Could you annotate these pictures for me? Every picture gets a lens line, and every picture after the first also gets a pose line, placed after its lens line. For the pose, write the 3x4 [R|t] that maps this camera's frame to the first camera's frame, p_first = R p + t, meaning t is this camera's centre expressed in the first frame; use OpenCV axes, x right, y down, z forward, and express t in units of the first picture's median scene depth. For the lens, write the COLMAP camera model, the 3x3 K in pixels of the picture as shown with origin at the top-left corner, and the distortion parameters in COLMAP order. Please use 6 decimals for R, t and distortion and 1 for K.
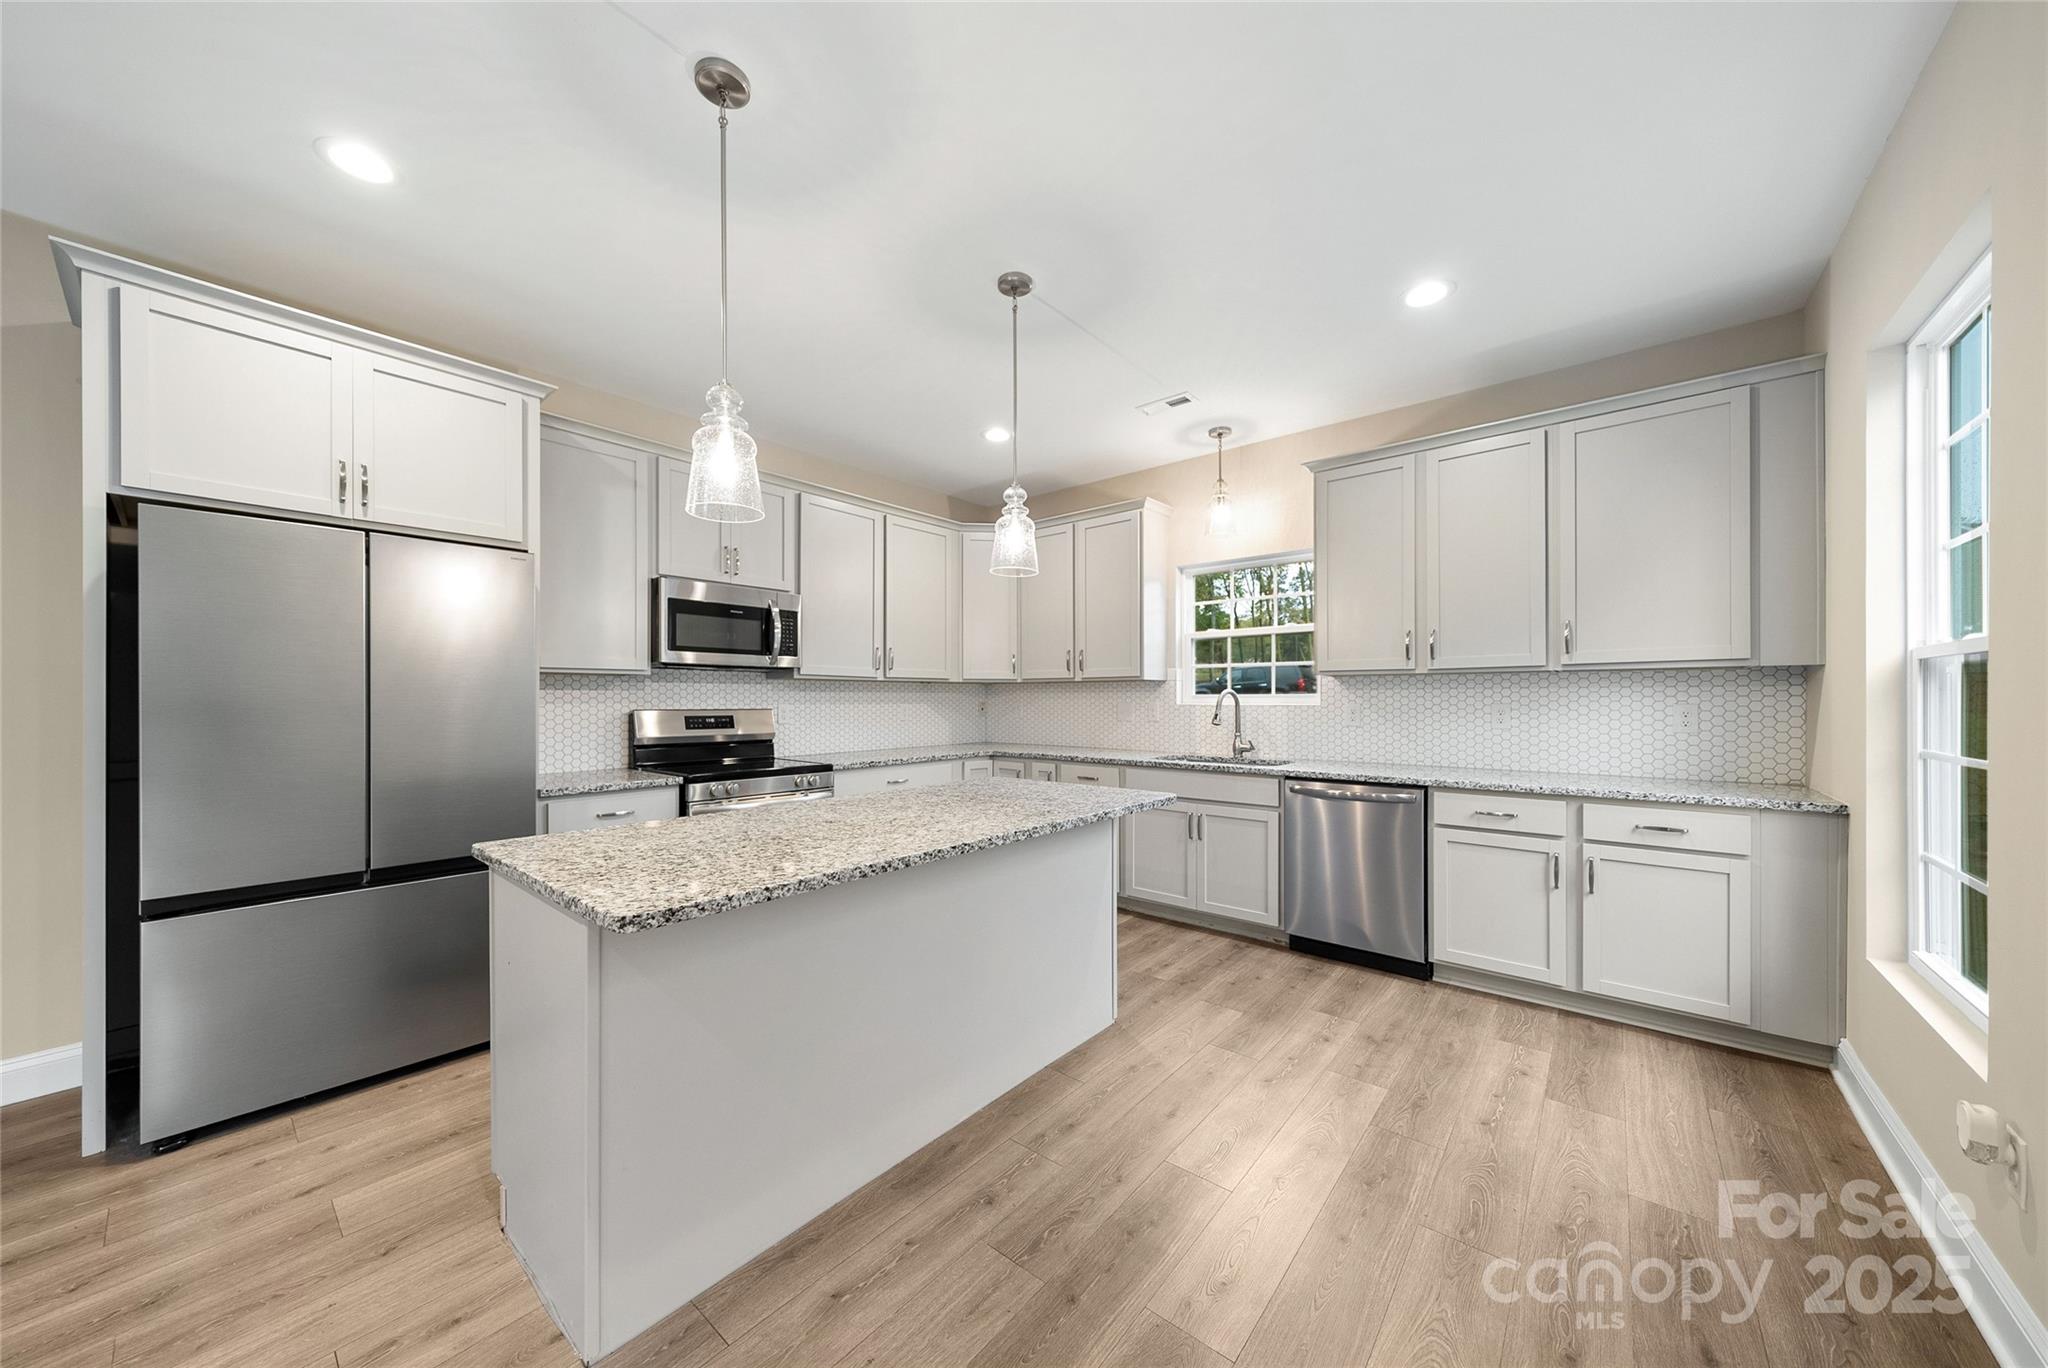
lens RADIAL K [[707.4, 0, 1019.7], [0, 707.4, 699.5], [0, 0, 1]] dist [-0.000921, 0.000018]
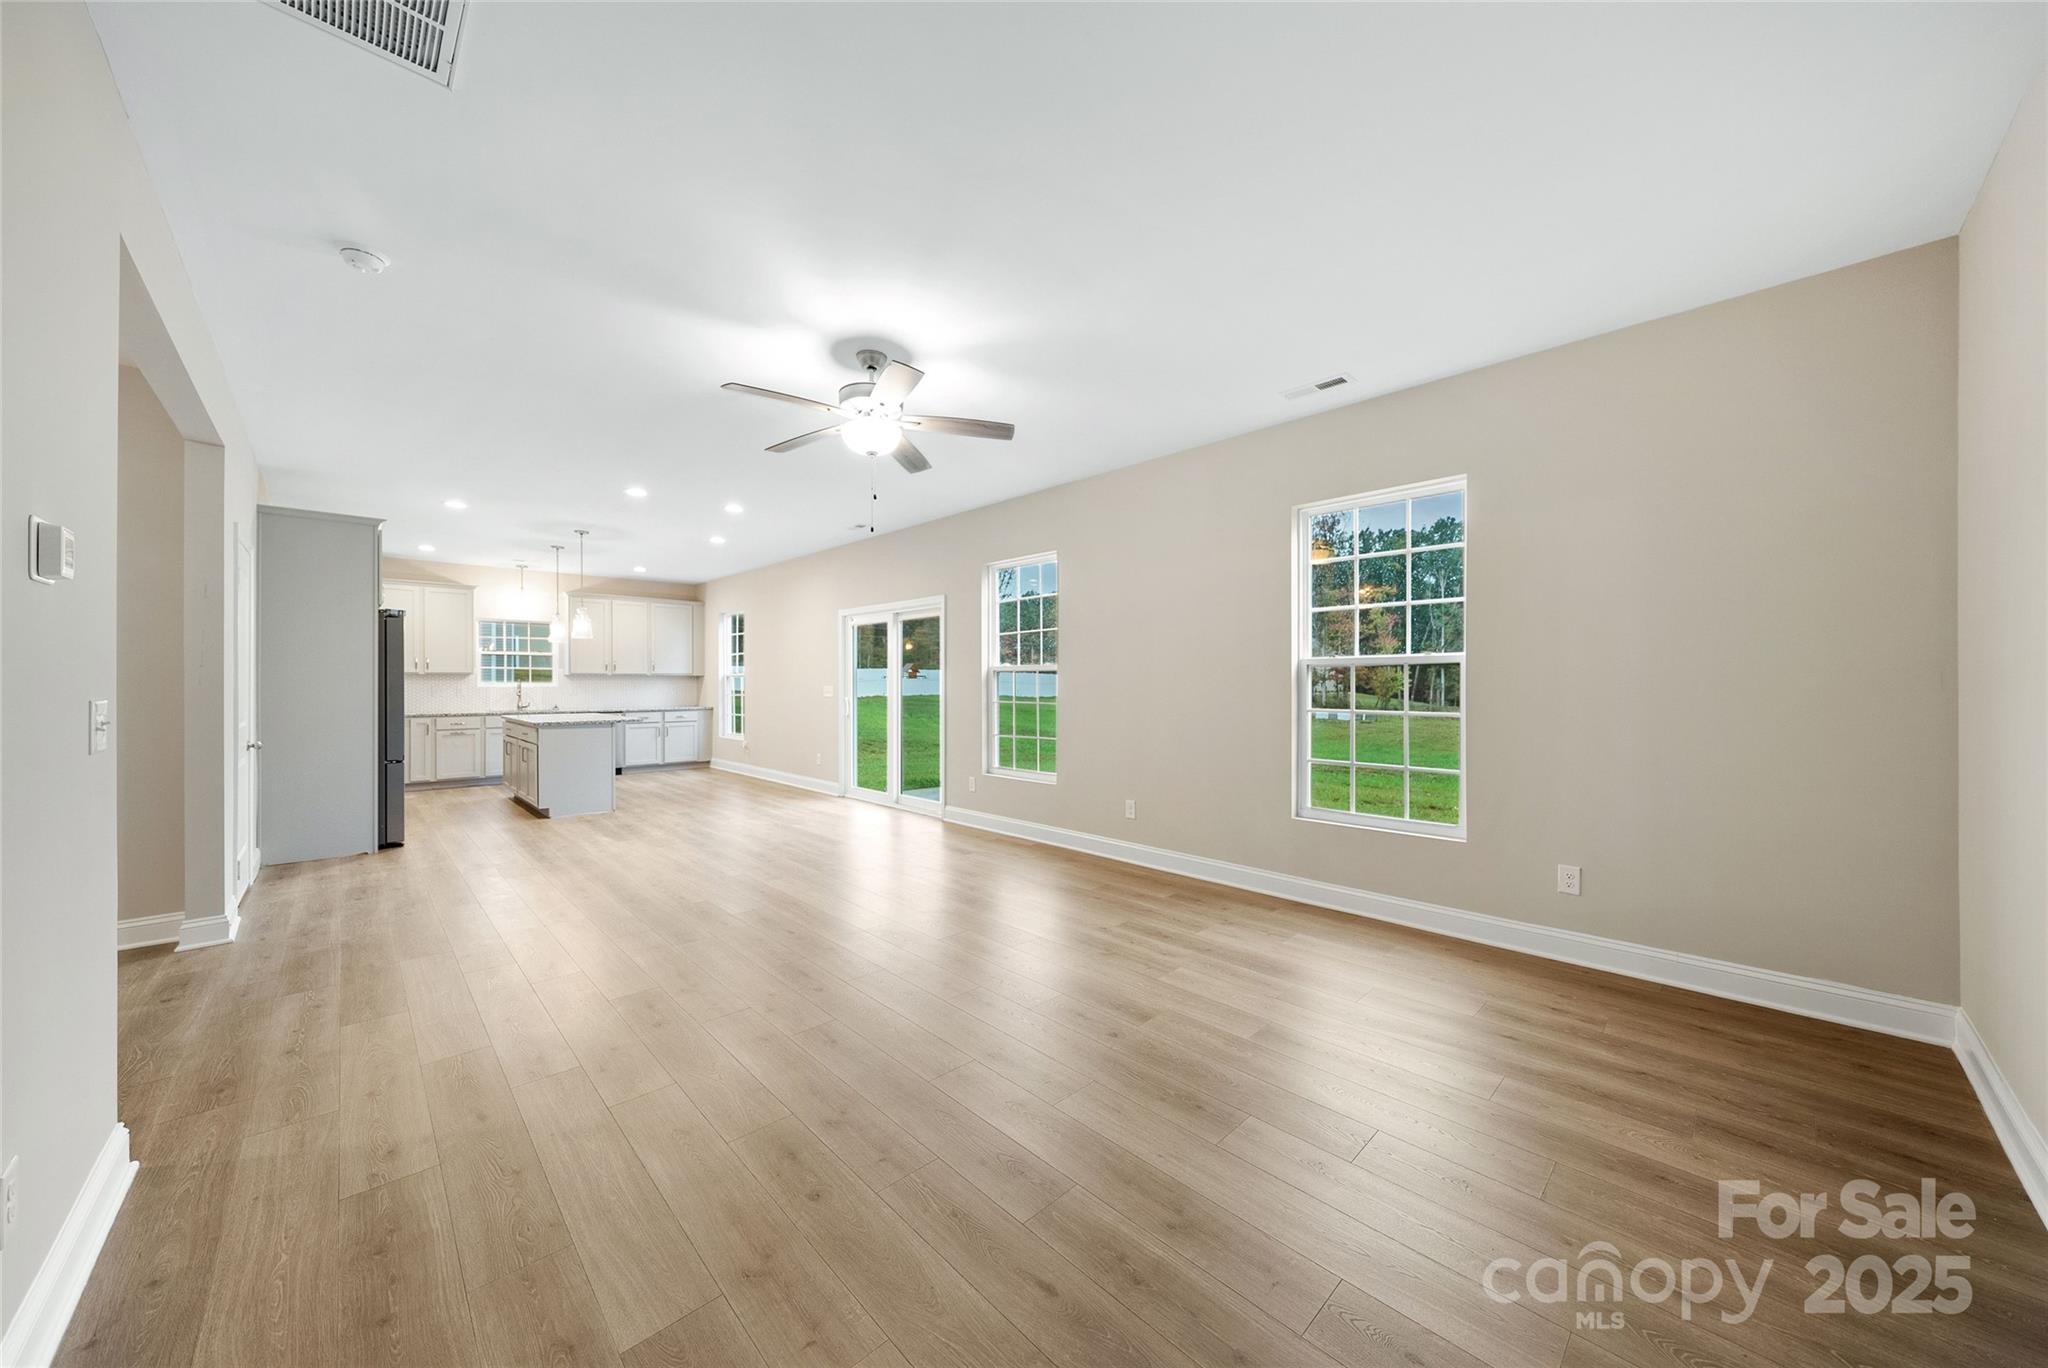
lens RADIAL K [[707.4, 0, 1040.6], [0, 707.4, 692.0], [0, 0, 1]] dist [-0.000921, 0.000018]
pose [[0.080934, -0.011419, 0.996654, -2.068595], [0.001881, 0.999934, 0.011304, 0.002723], [-0.996718, 0.000960, 0.080950, -0.954196]]
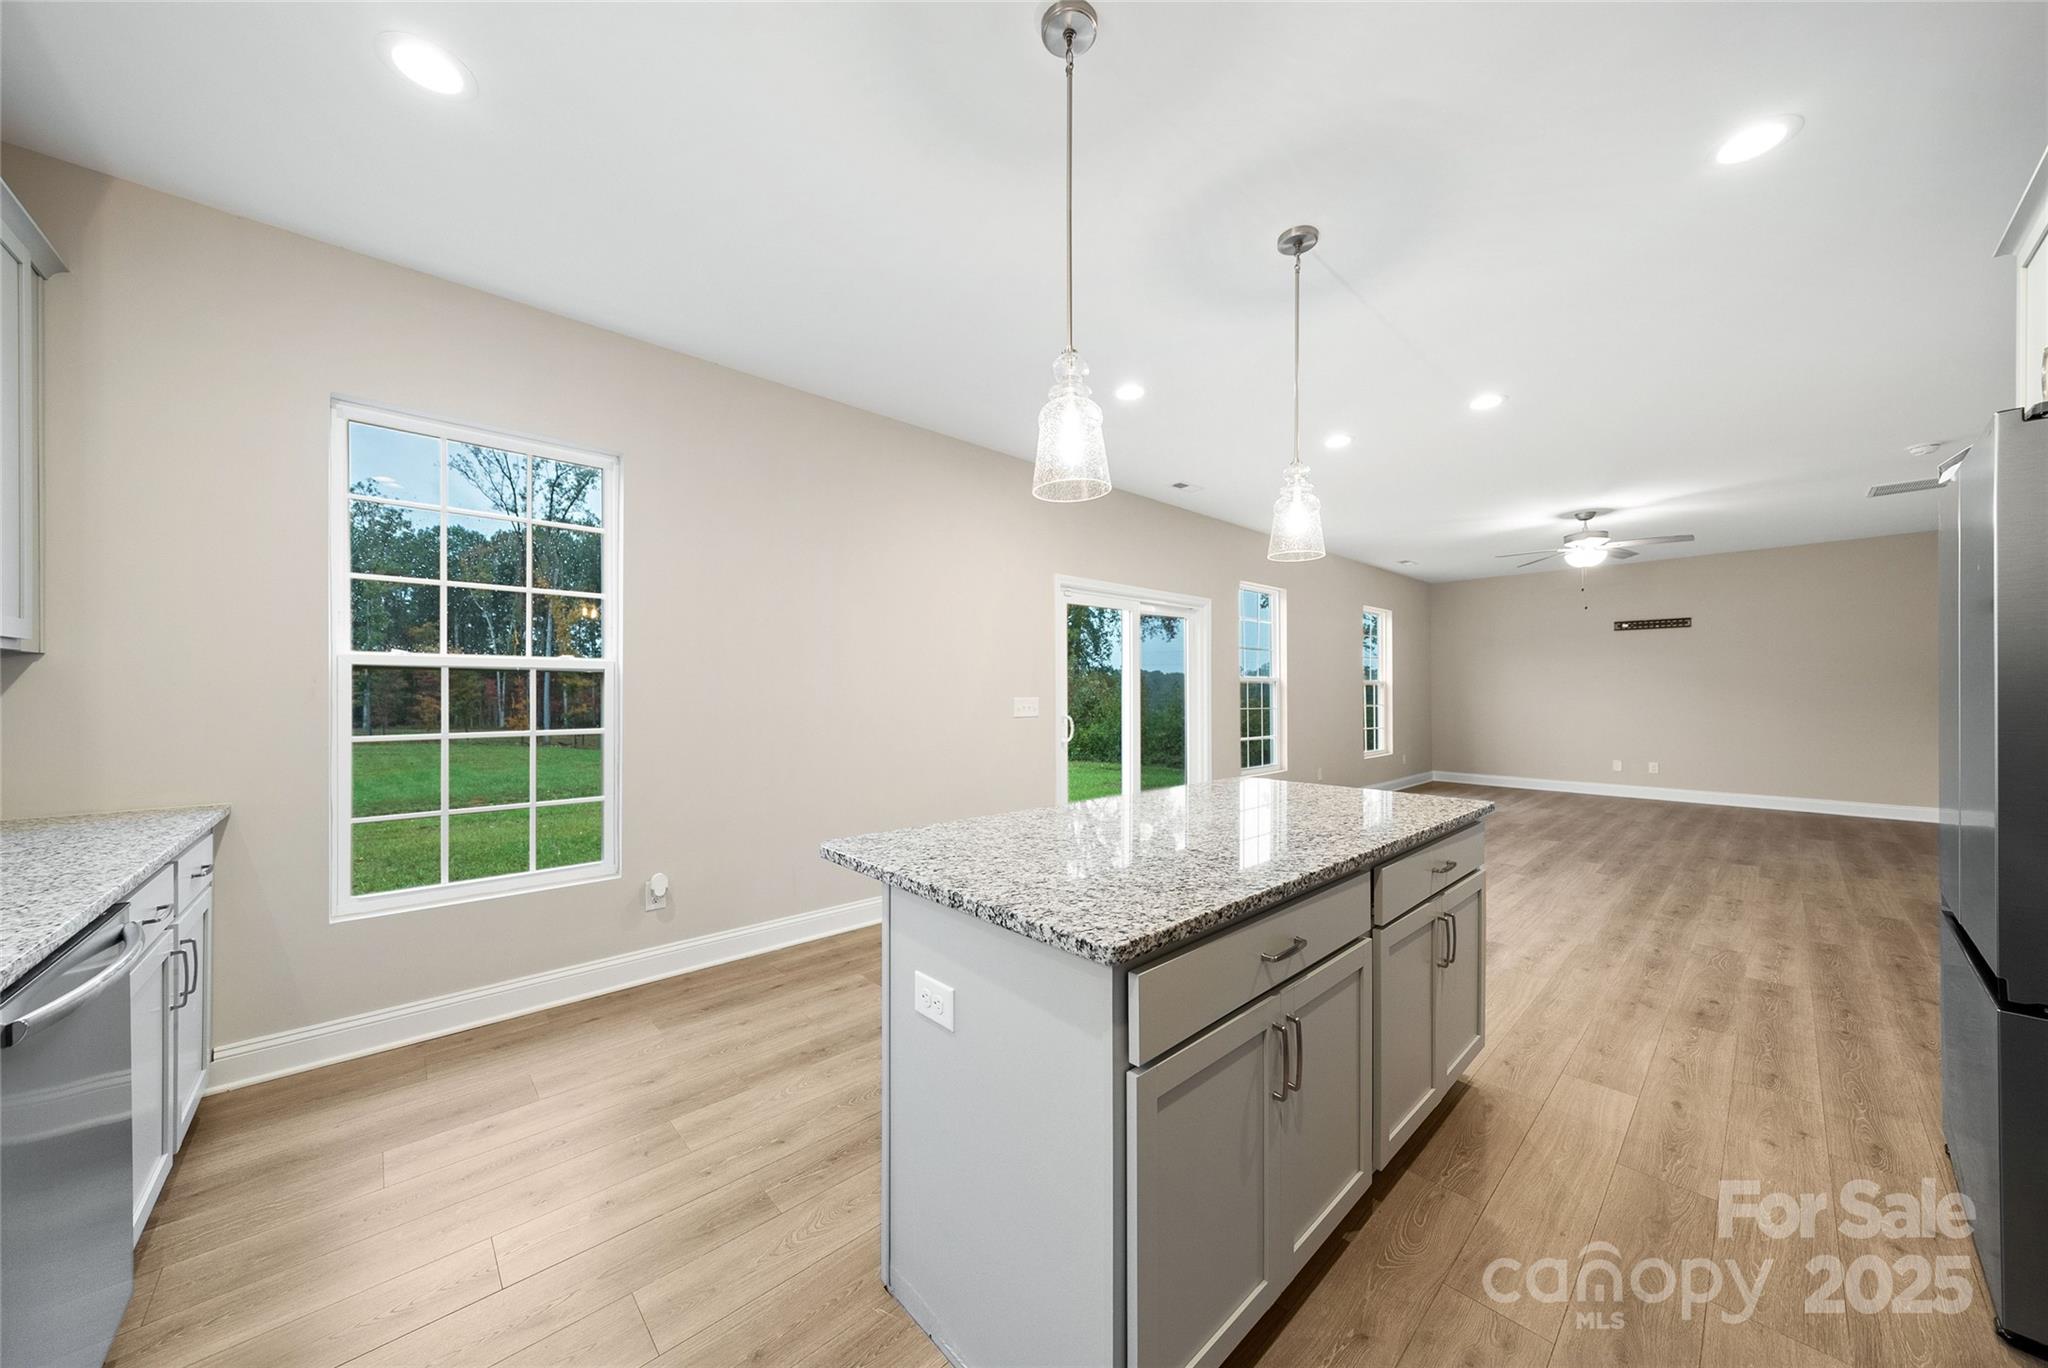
lens RADIAL K [[707.4, 0, 1019.6], [0, 707.4, 685.6], [0, 0, 1]] dist [-0.000921, 0.000018]
pose [[-0.990558, 0.006070, 0.136959, -0.064060], [0.004657, 0.999933, -0.010632, -0.000855], [-0.137015, -0.009893, -0.990520, 1.178018]]
